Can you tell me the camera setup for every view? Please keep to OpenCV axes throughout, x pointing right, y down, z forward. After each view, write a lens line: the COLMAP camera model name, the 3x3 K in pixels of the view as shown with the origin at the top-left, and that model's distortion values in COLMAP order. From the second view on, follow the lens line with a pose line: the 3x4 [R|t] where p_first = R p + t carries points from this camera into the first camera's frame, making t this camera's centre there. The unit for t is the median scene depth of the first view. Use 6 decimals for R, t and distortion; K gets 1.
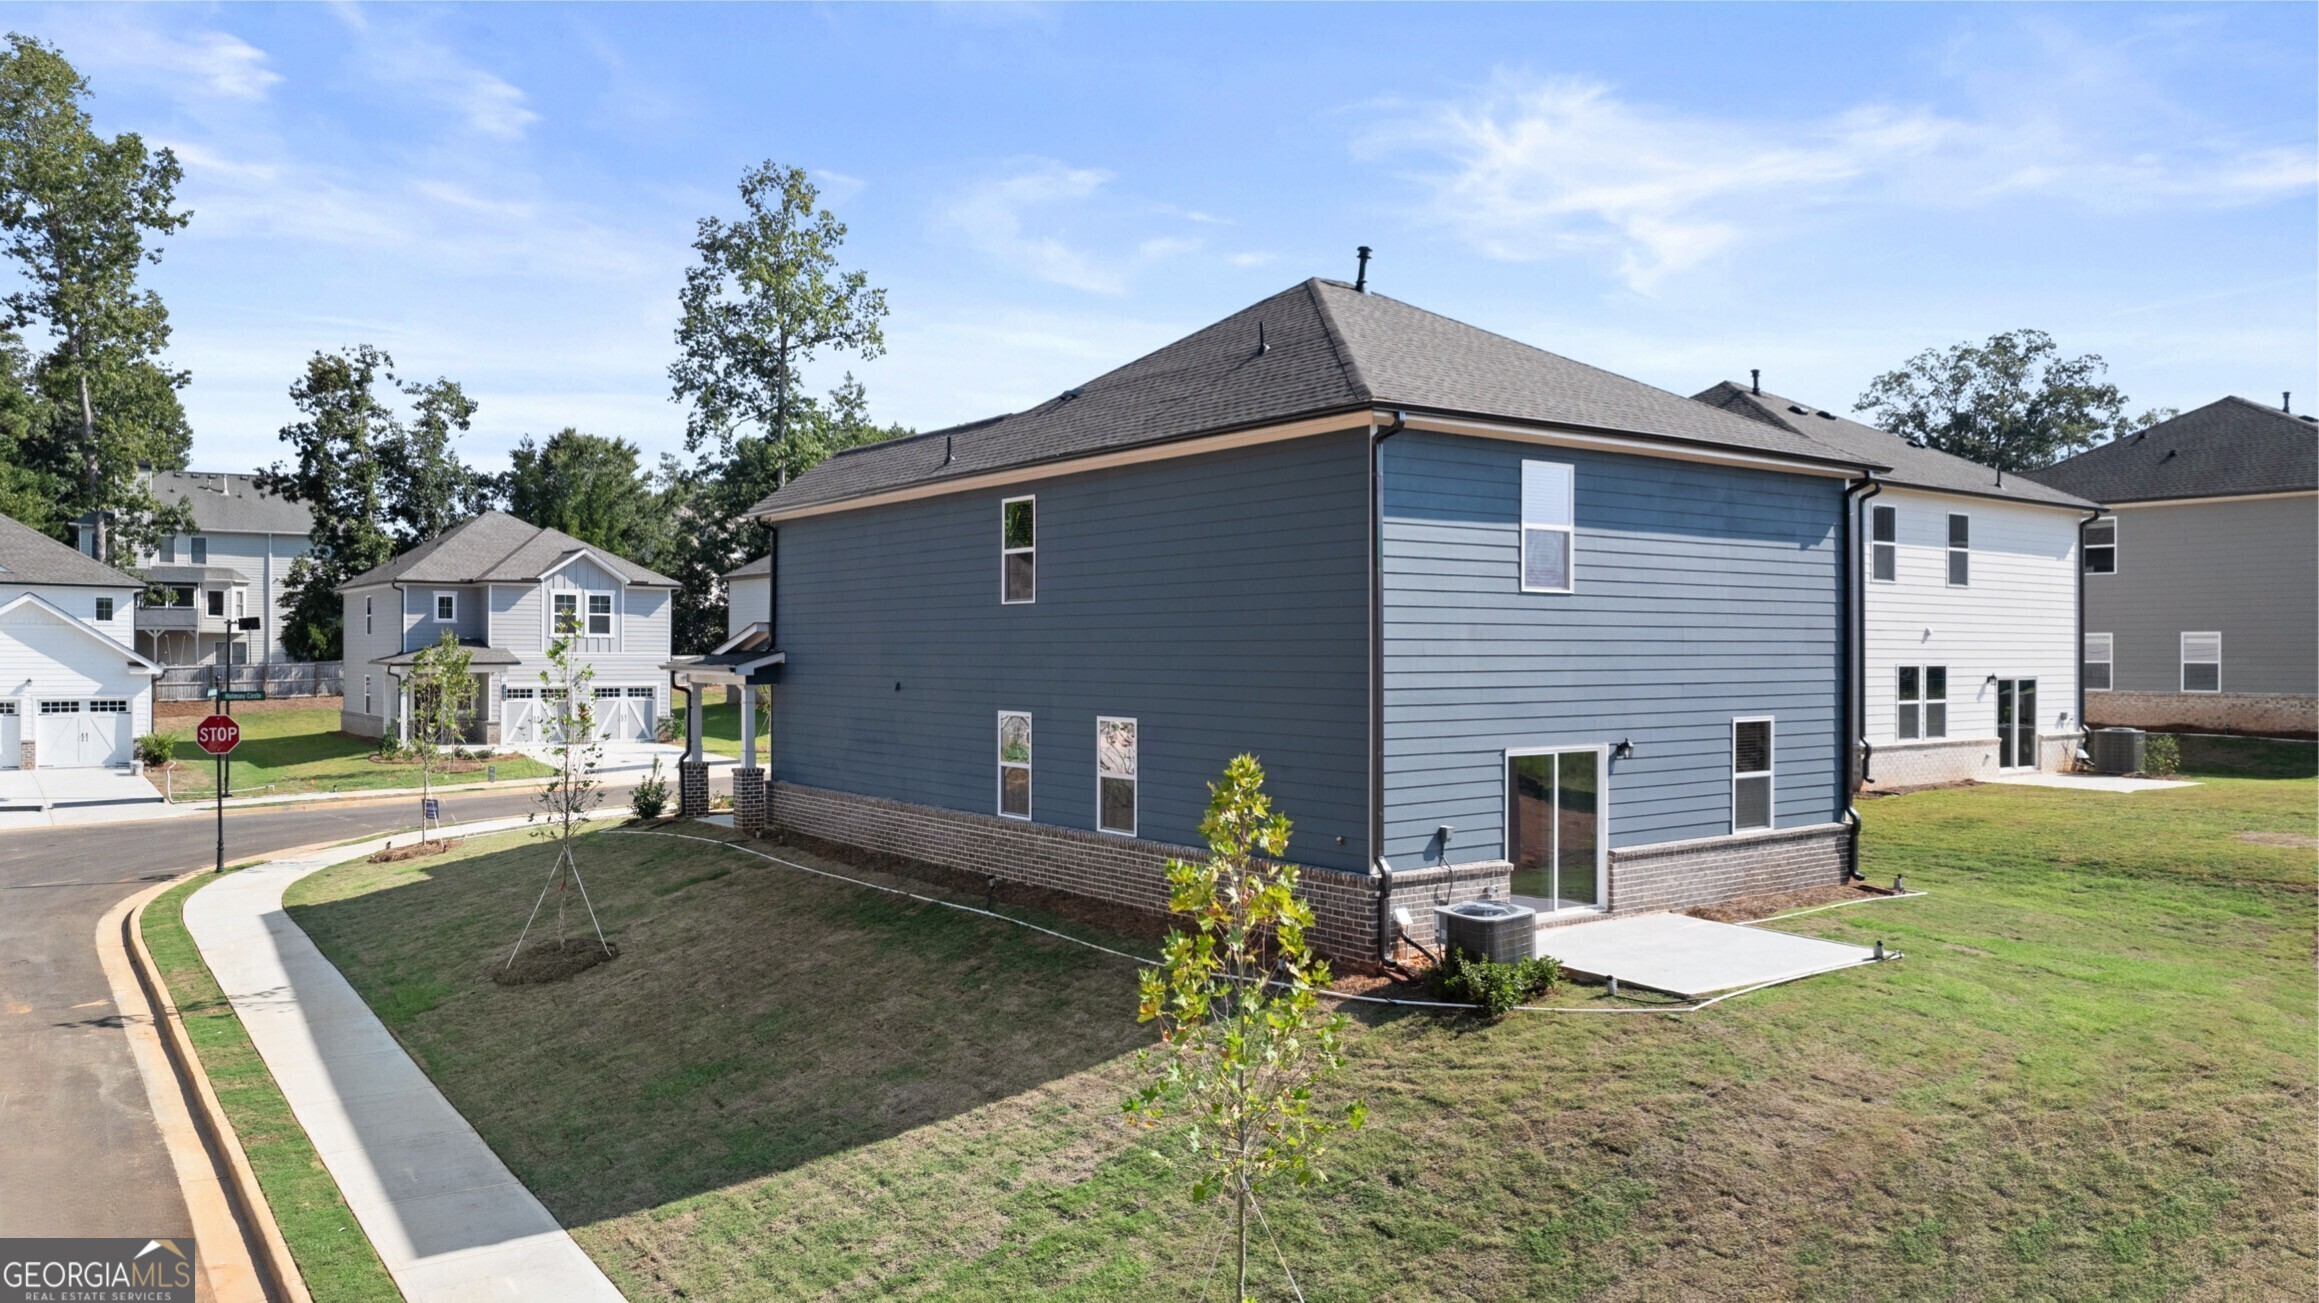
lens RADIAL K [[1645.0, 0, 1154.5], [0, 1645.0, 651.8], [0, 0, 1]] dist [-0.020116, -0.000457]
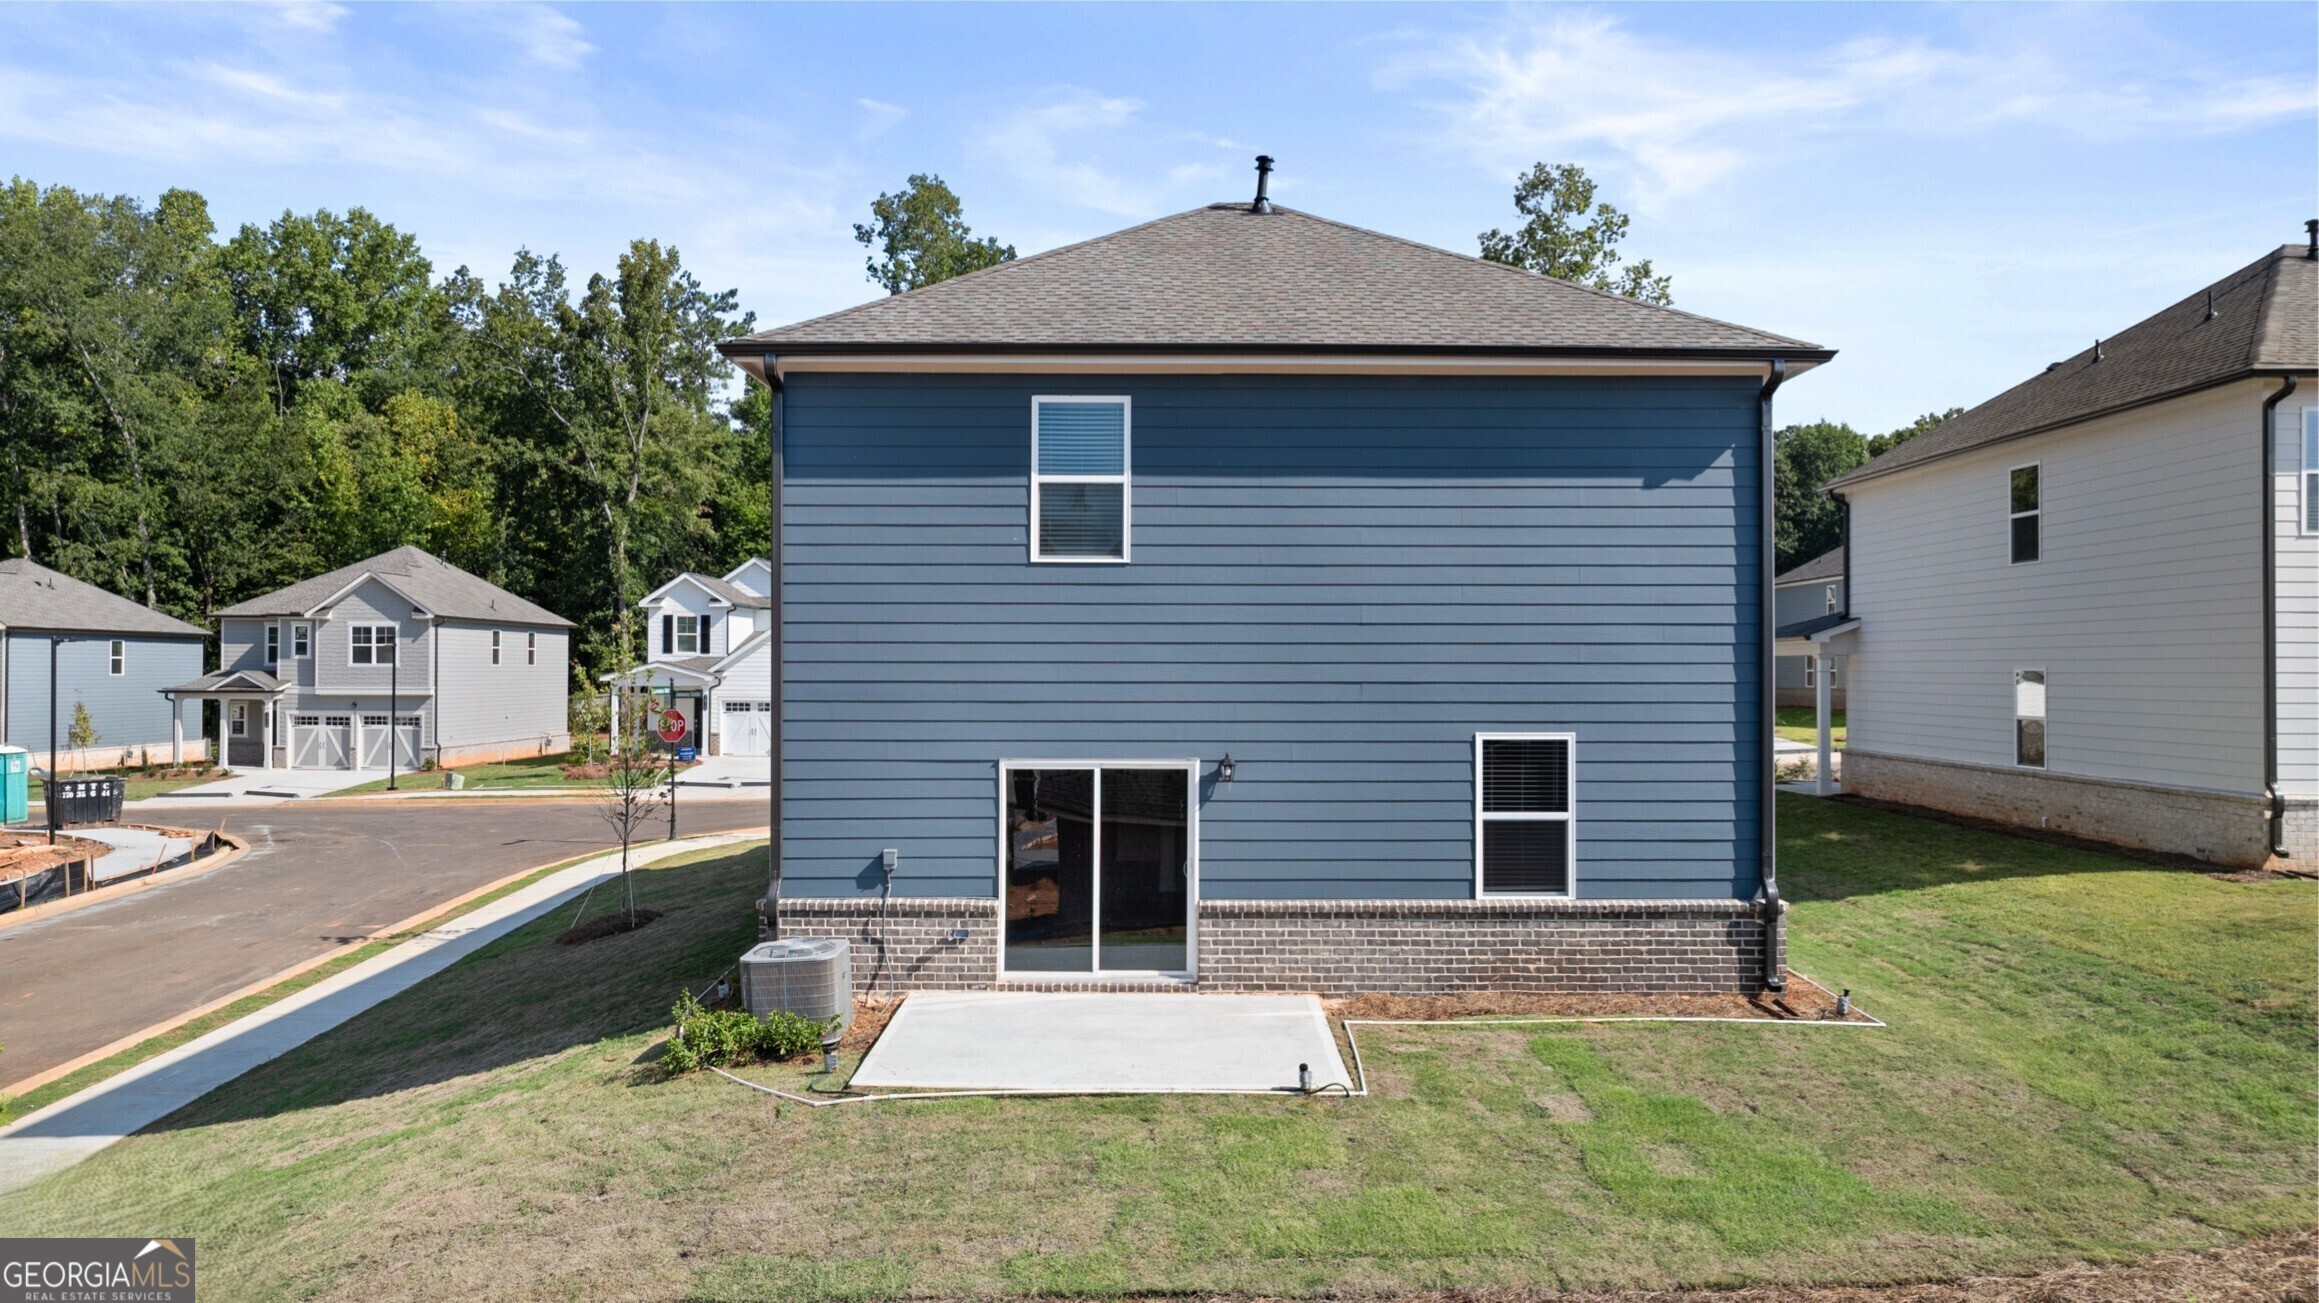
lens RADIAL K [[1645.0, 0, 1162.7], [0, 1645.0, 652.3], [0, 0, 1]] dist [-0.020116, -0.000457]
pose [[0.807303, -0.005735, -0.590110, 0.656576], [-0.001882, 0.999923, -0.012292, 0.014648], [0.590134, 0.011034, 0.807230, 0.352630]]
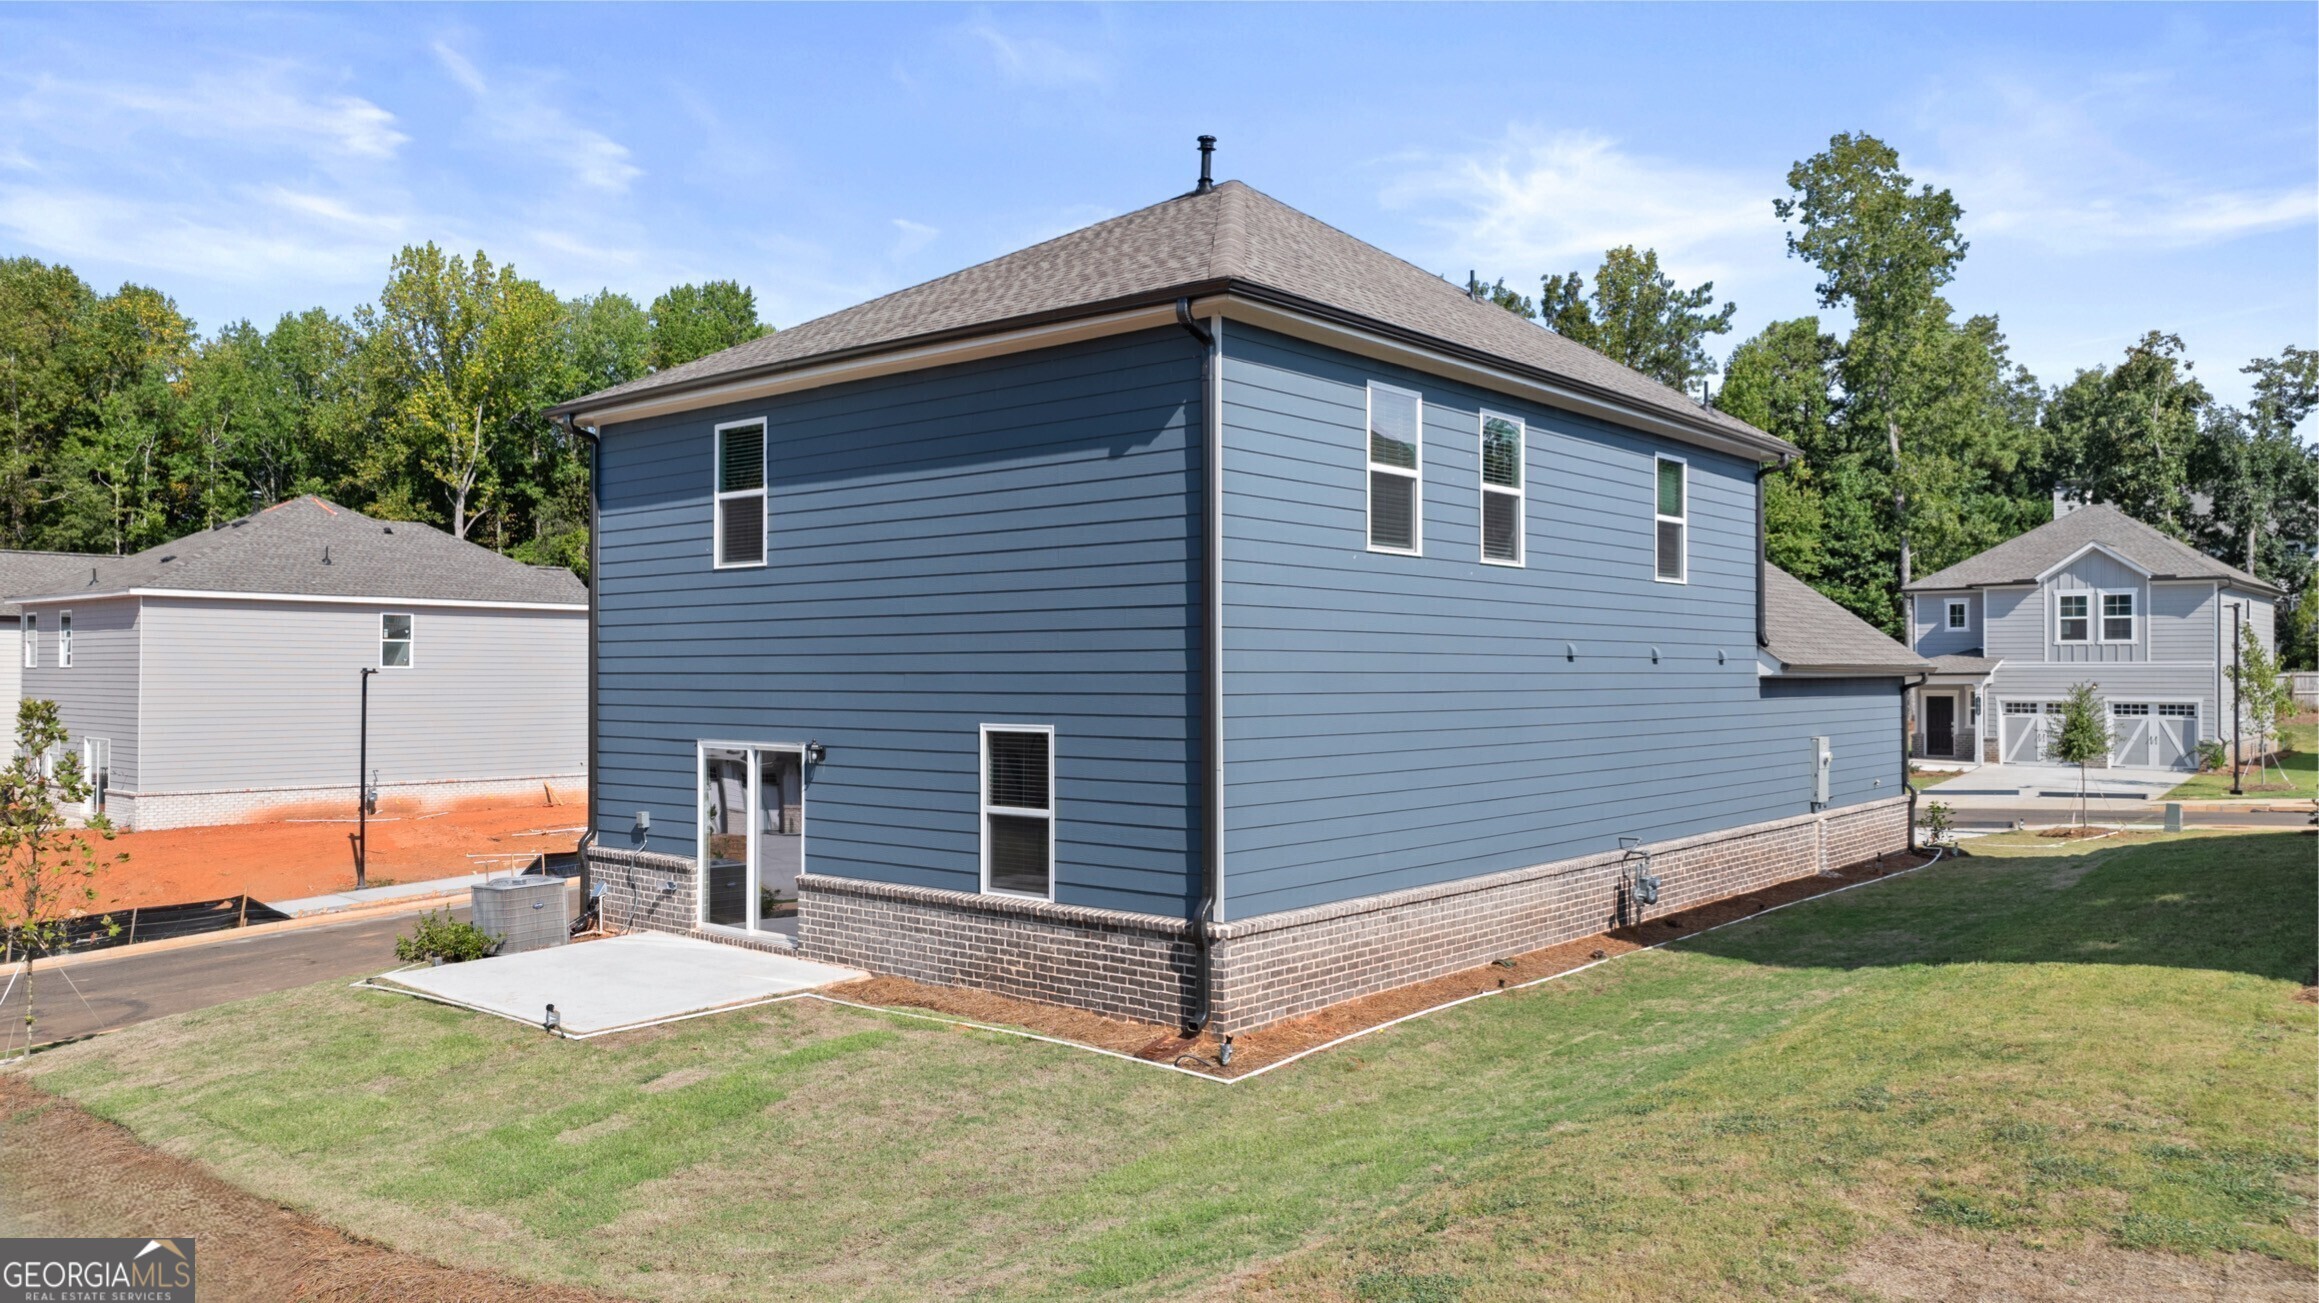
lens RADIAL K [[1645.0, 0, 1178.0], [0, 1645.0, 654.5], [0, 0, 1]] dist [-0.020116, -0.000457]
pose [[0.242342, -0.011768, -0.970120, 1.035550], [0.000067, 0.999927, -0.012113, 0.019524], [0.970191, 0.002870, 0.242325, 0.910252]]
